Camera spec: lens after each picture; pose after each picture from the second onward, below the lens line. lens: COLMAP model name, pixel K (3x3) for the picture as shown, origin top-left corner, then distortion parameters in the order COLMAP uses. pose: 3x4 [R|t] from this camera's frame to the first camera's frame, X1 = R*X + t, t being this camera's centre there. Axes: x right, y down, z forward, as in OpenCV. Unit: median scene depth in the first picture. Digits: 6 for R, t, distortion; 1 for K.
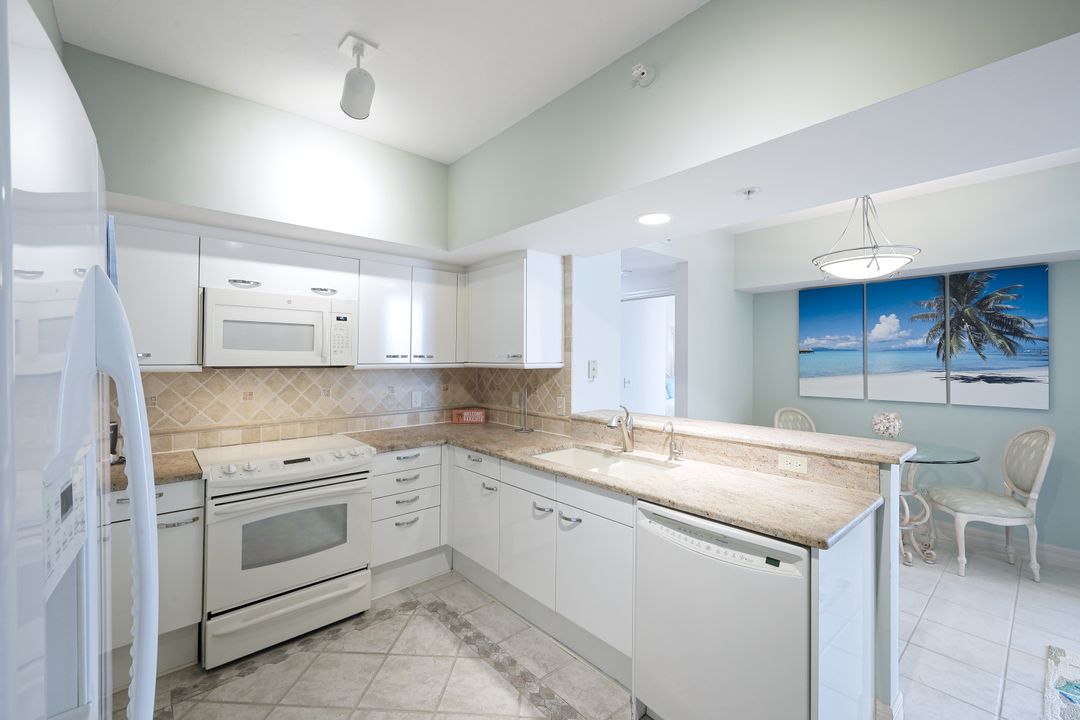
lens RADIAL K [[447.3, 0, 536.7], [0, 447.3, 354.6], [0, 0, 1]] dist [-0.001329, 0.000649]
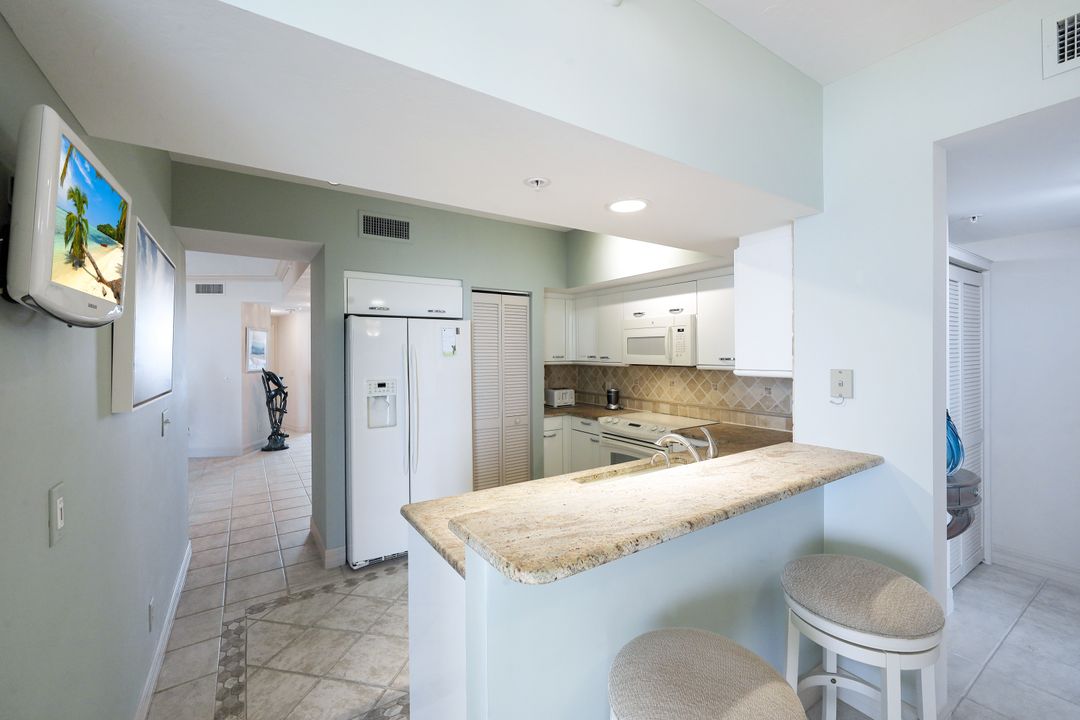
lens RADIAL K [[447.3, 0, 546.4], [0, 447.3, 352.7], [0, 0, 1]] dist [-0.001329, 0.000649]
pose [[-0.127898, 0.001461, -0.991786, 0.834076], [0.012732, 0.999919, -0.000169, -0.016749], [0.991706, -0.012649, -0.127906, 0.699504]]
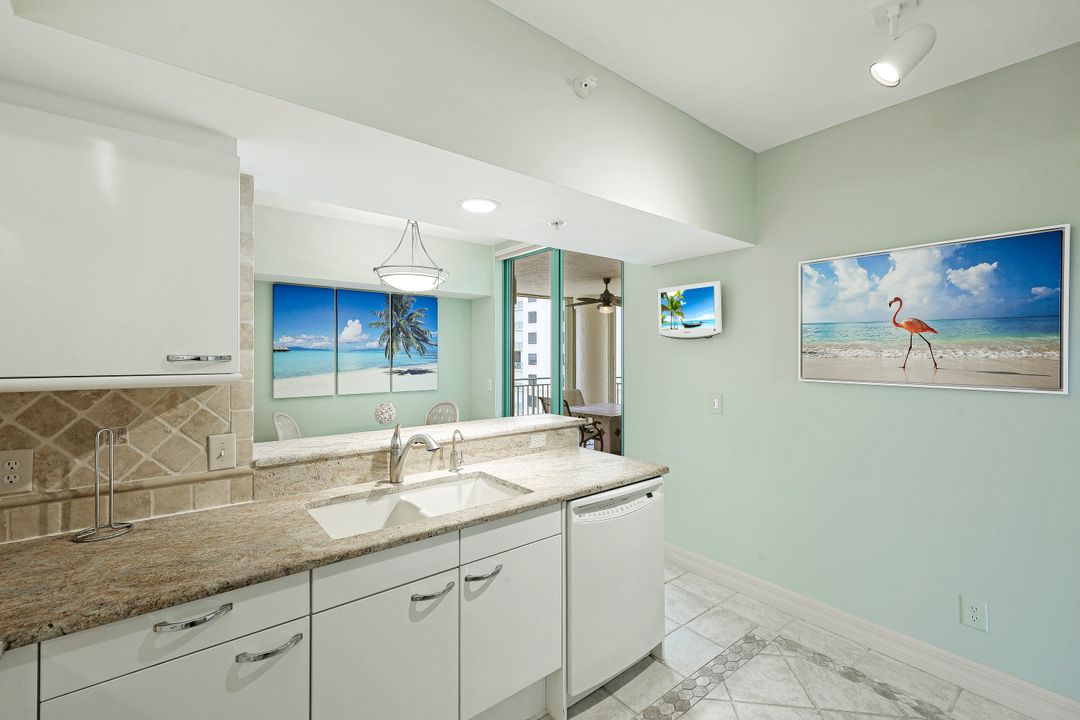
lens RADIAL K [[447.3, 0, 546.6], [0, 447.3, 357.2], [0, 0, 1]] dist [-0.001329, 0.000649]
pose [[0.047467, -0.004698, 0.998862, -0.463382], [-0.005951, 0.999970, 0.004986, -0.001679], [-0.998855, -0.006181, 0.047437, 0.603077]]
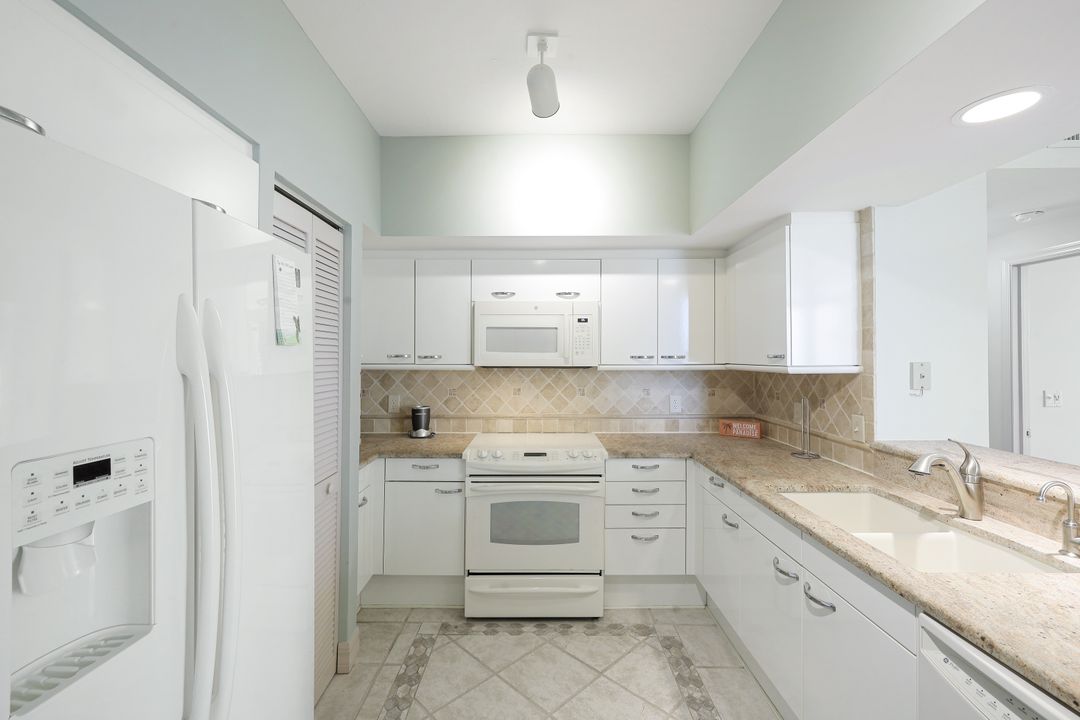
lens RADIAL K [[447.3, 0, 535.0], [0, 447.3, 353.9], [0, 0, 1]] dist [-0.001329, 0.000649]
pose [[0.746191, -0.006632, -0.665699, 0.144113], [0.006549, 0.999975, -0.002620, -0.001643], [0.665700, -0.002405, 0.746216, 0.152493]]
